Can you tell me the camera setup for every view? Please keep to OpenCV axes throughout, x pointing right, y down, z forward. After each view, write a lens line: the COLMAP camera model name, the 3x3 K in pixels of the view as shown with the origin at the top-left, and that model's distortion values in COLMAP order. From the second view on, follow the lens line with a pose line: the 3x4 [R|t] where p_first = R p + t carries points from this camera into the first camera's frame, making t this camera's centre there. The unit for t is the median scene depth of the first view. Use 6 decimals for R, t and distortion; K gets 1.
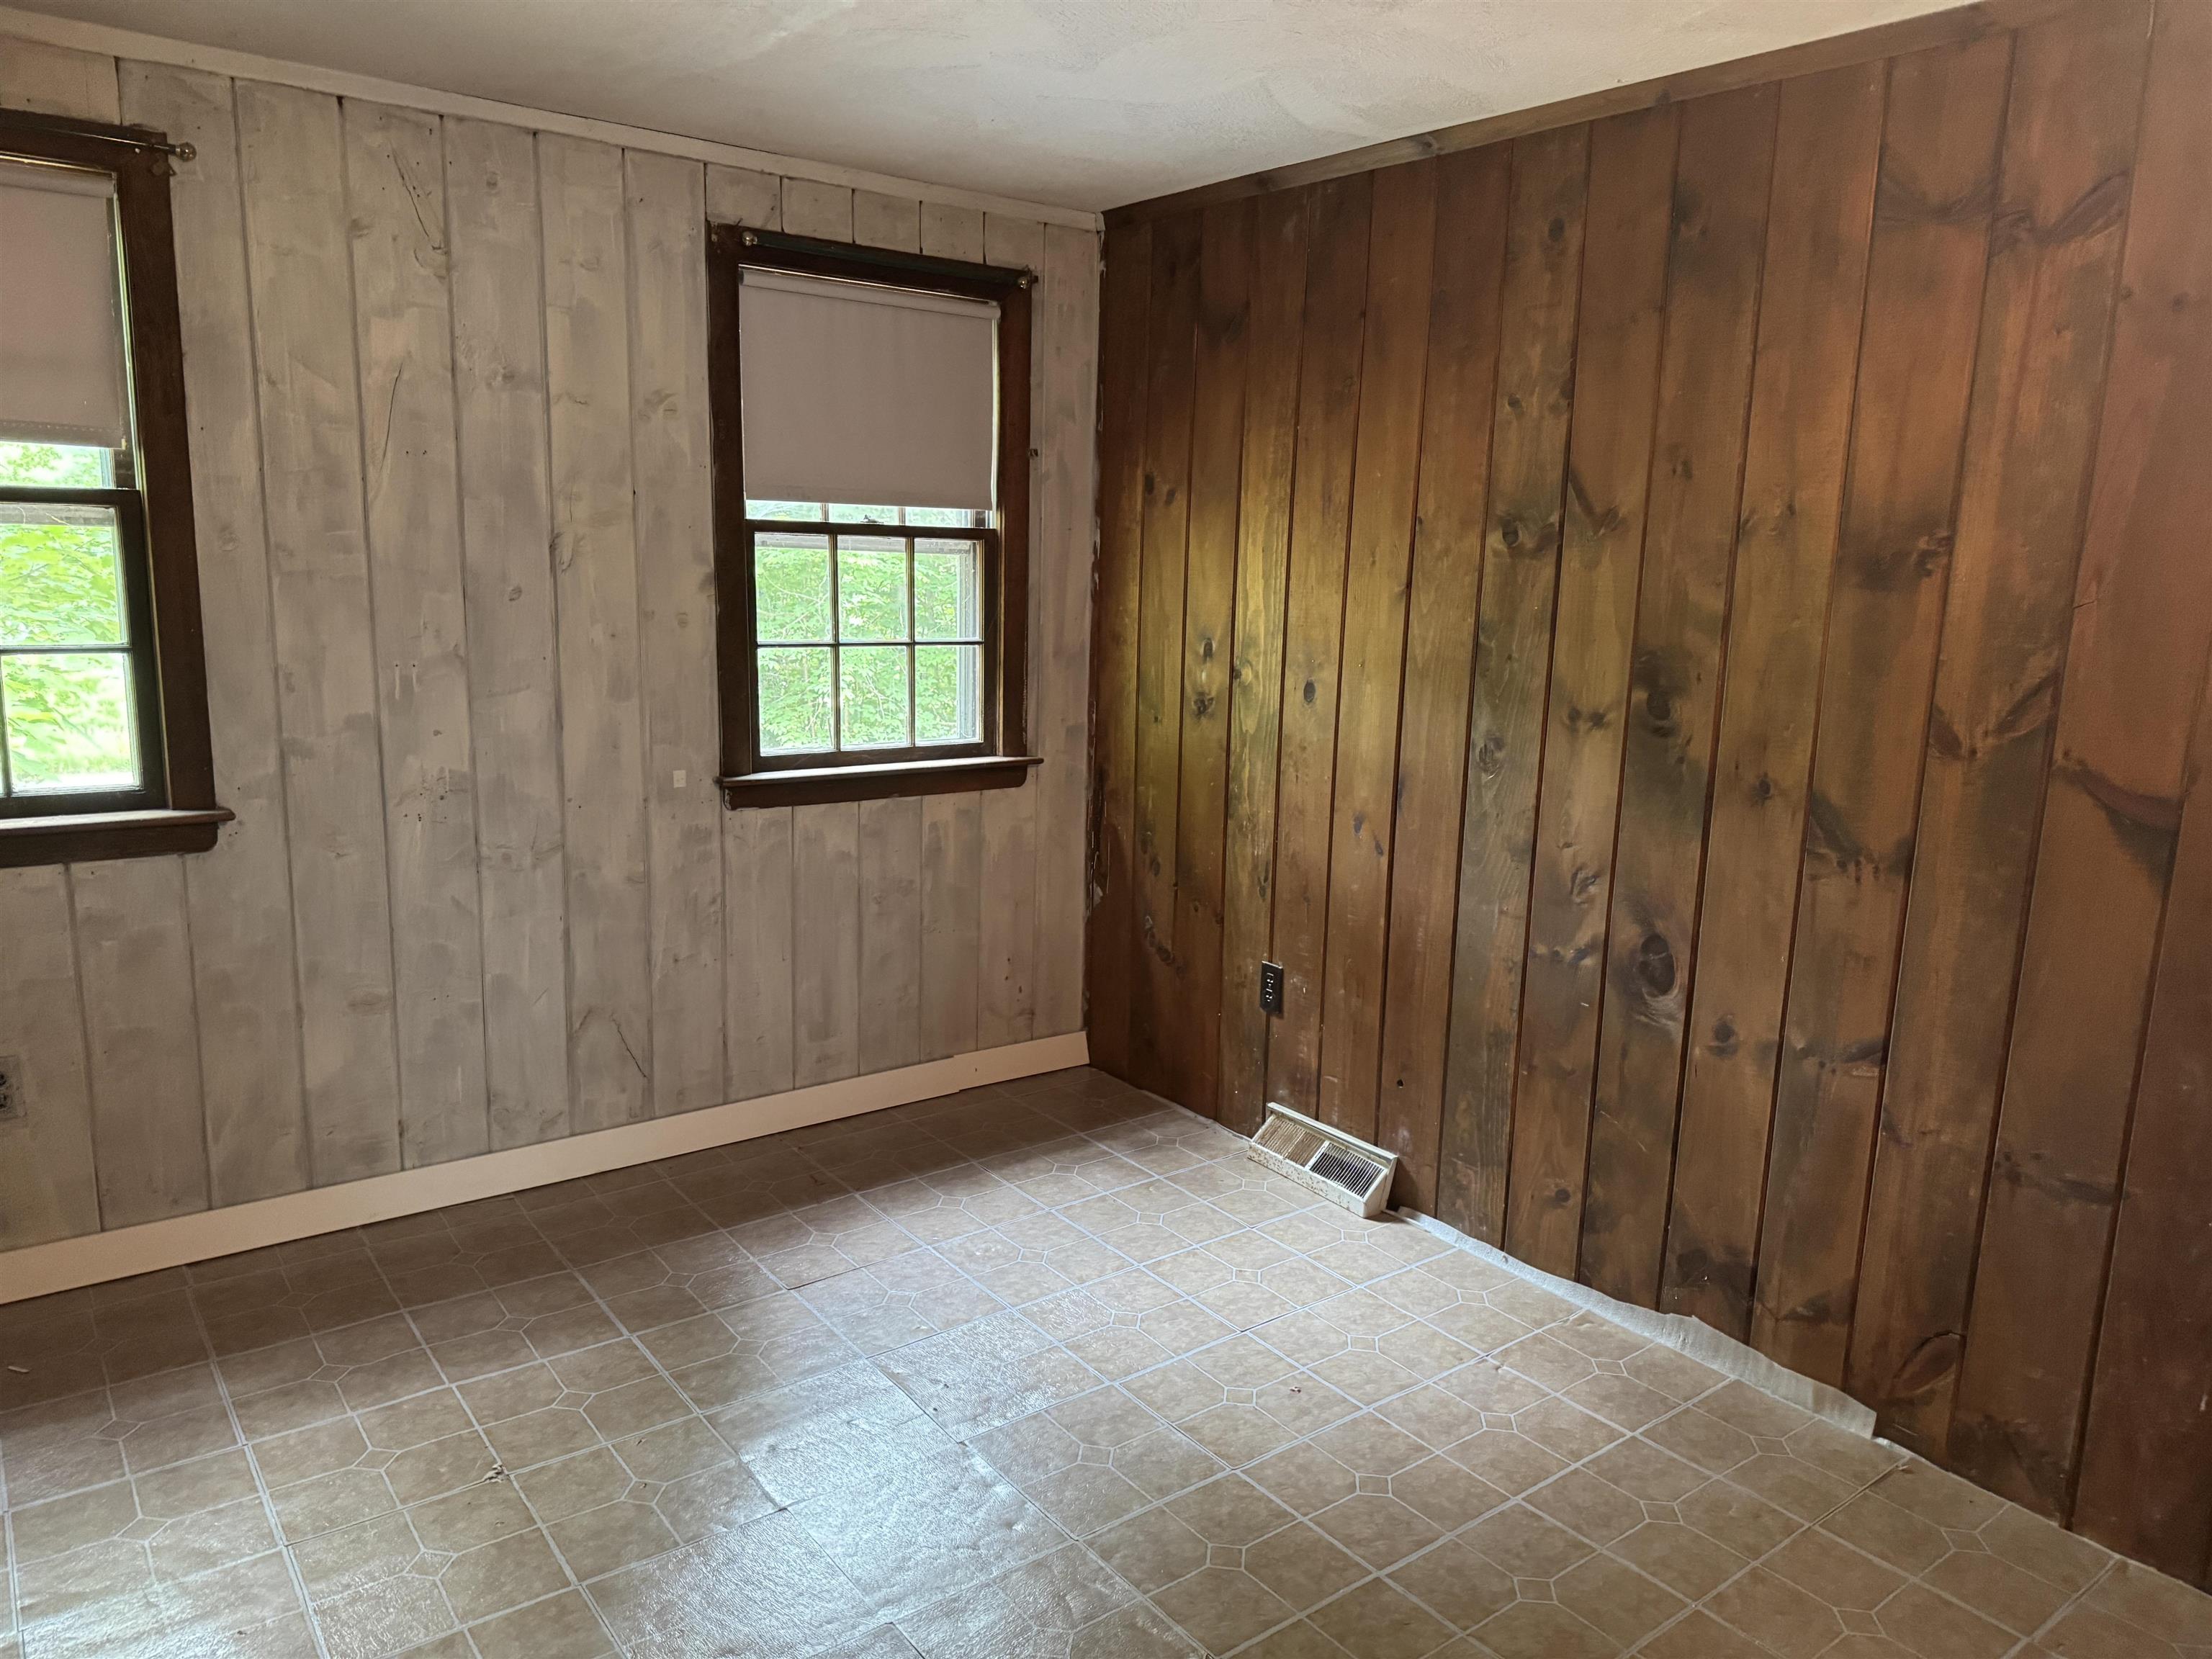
lens RADIAL K [[1545.4, 0, 1084.8], [0, 1545.4, 836.8], [0, 0, 1]] dist [0.091375, -0.116945]
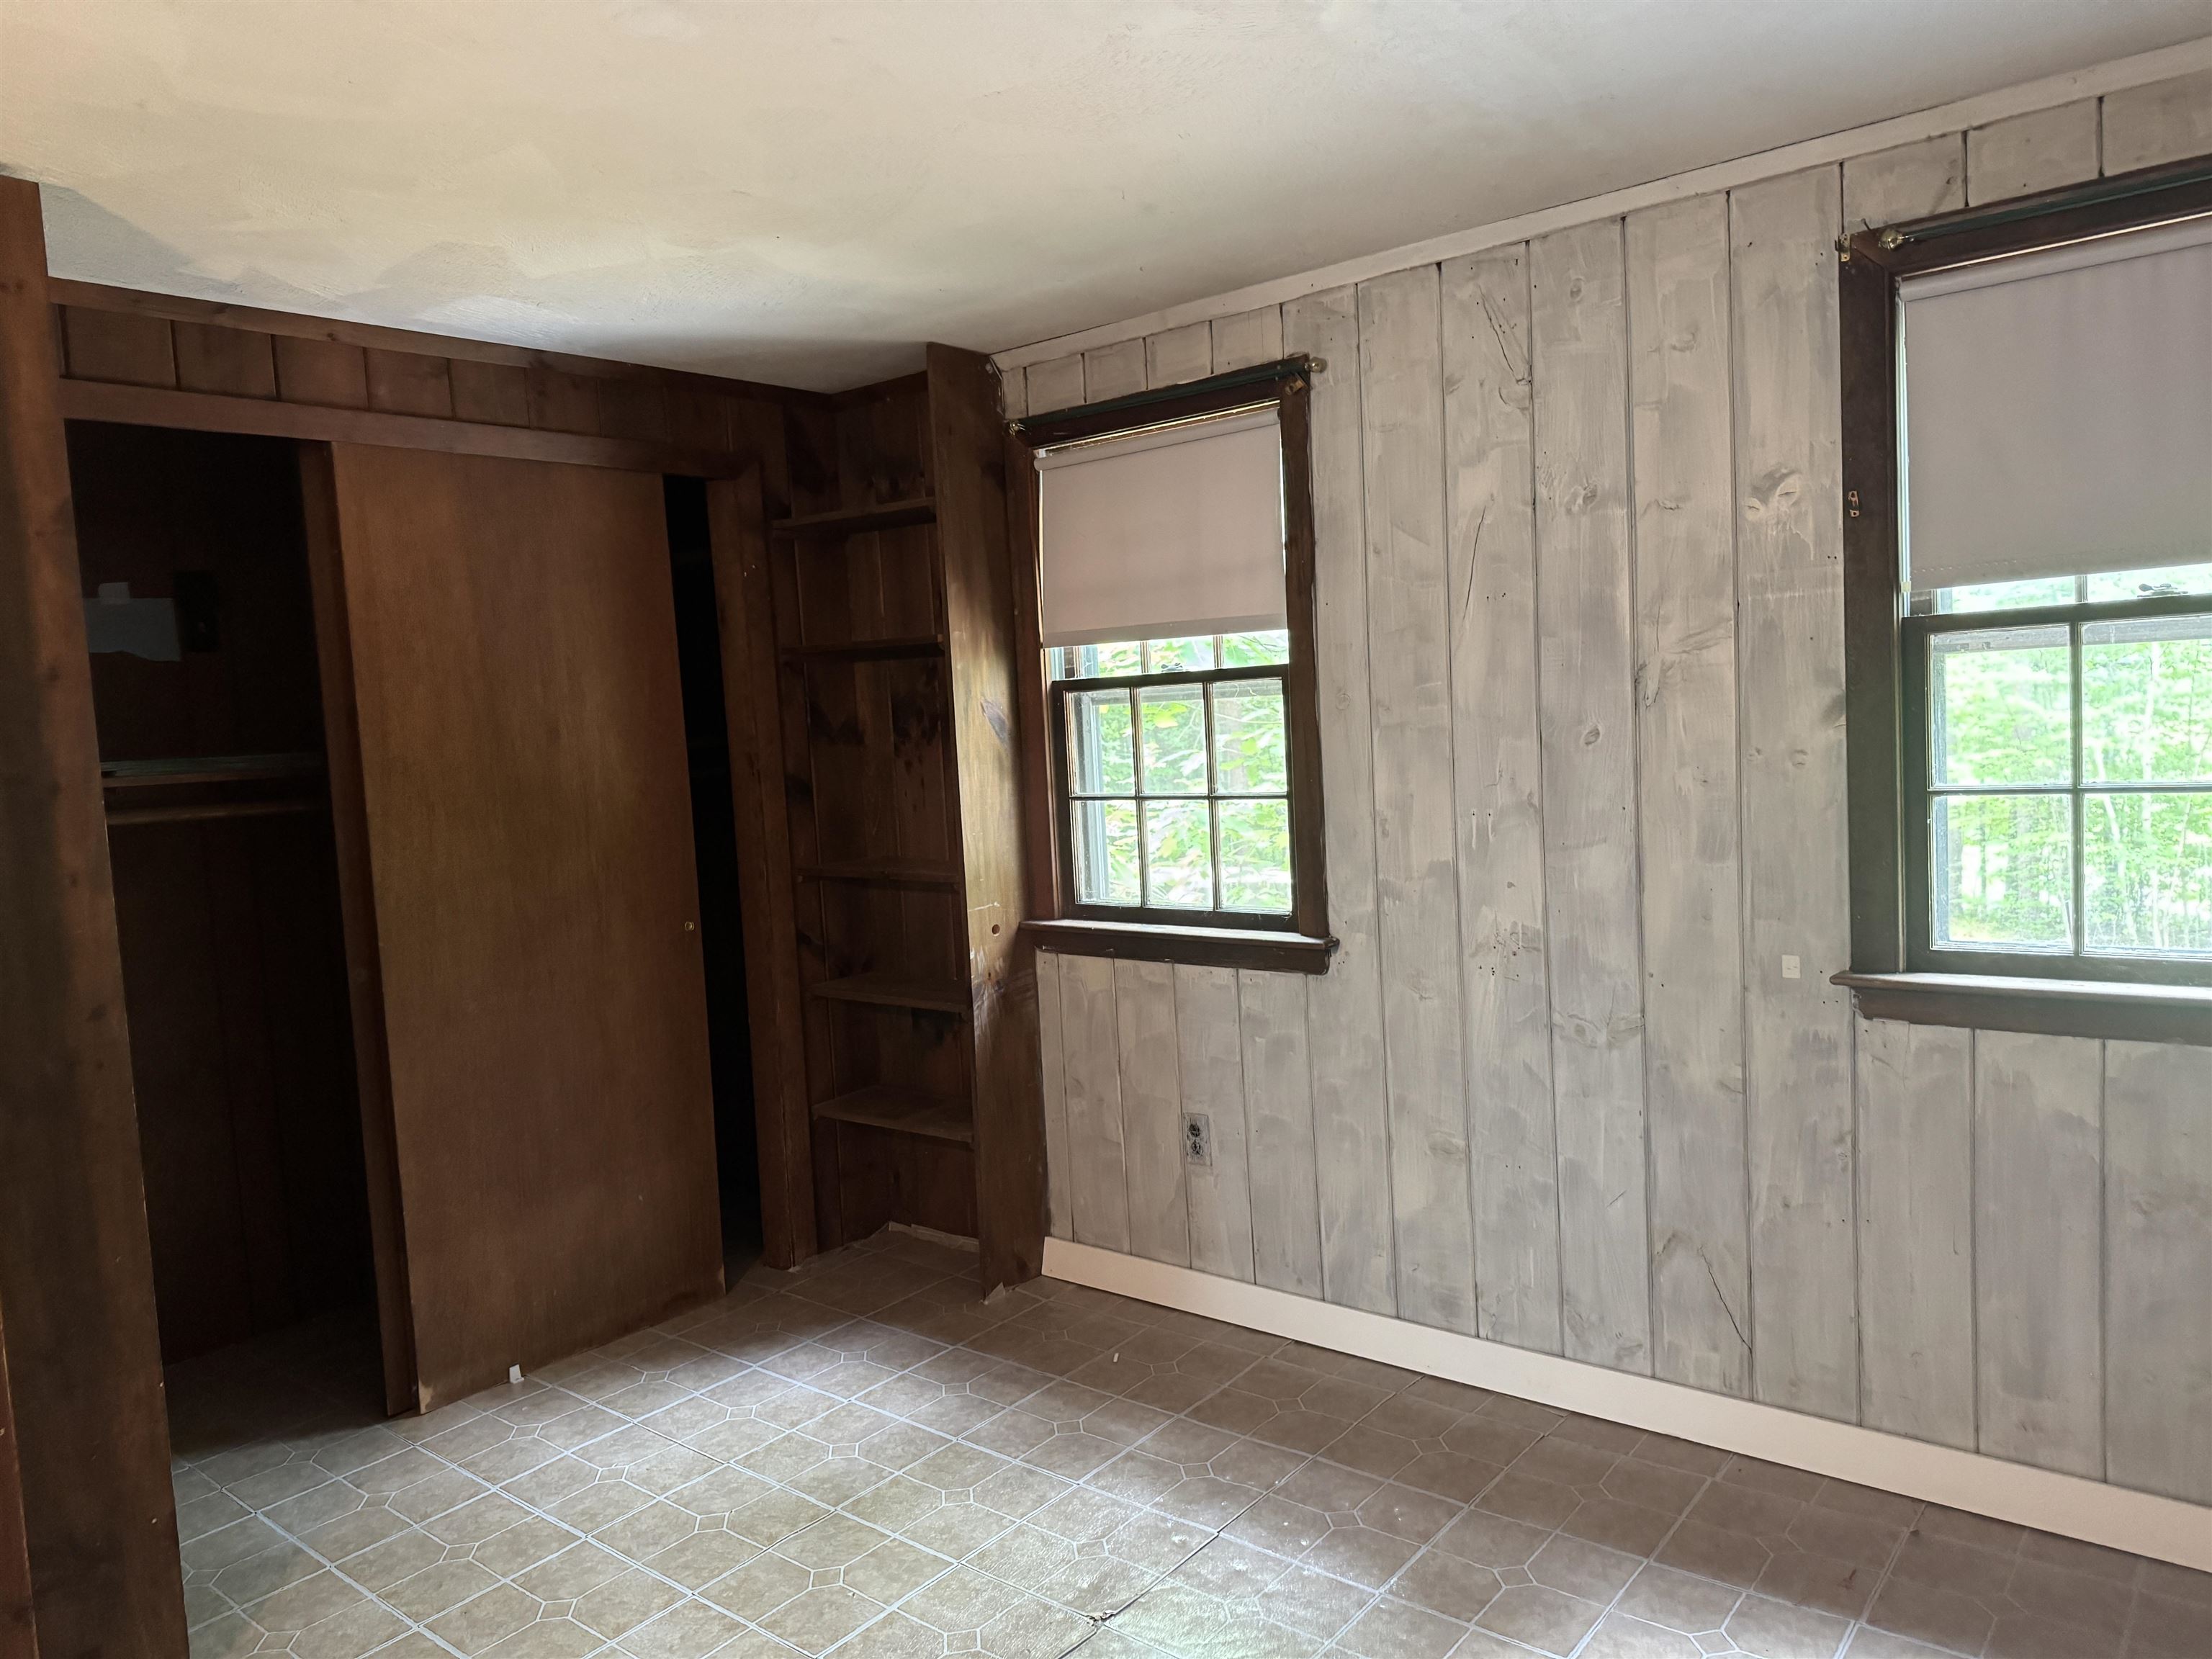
lens RADIAL K [[1545.4, 0, 1084.8], [0, 1545.4, 836.8], [0, 0, 1]] dist [0.091375, -0.116945]
pose [[0.236850, 0.039760, -0.970732, 0.427099], [-0.112731, 0.993538, 0.013189, -0.076907], [0.964984, 0.106307, 0.239802, 0.510327]]
